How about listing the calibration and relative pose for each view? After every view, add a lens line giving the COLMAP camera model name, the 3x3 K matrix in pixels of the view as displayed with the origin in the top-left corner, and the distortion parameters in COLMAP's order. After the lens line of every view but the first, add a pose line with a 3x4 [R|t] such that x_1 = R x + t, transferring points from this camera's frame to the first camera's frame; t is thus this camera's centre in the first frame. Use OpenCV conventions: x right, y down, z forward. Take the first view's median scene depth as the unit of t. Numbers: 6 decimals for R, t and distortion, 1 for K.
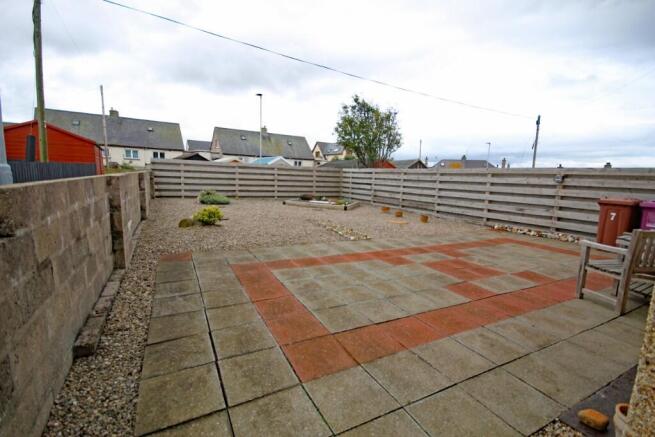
lens RADIAL K [[304.5, 0, 332.4], [0, 304.5, 220.7], [0, 0, 1]] dist [0.003114, -0.001178]
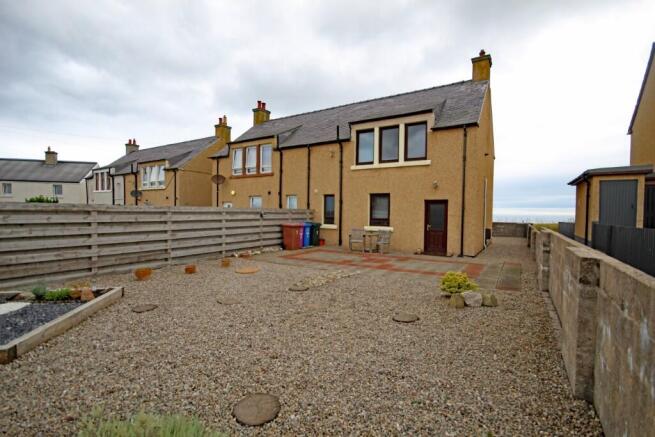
lens RADIAL K [[304.5, 0, 327.8], [0, 304.5, 219.2], [0, 0, 1]] dist [0.003114, -0.001178]
pose [[-0.501453, -0.035576, 0.864453, -1.174904], [0.123979, 0.985888, 0.112492, -0.359552], [-0.856256, 0.163583, -0.489966, 2.116145]]
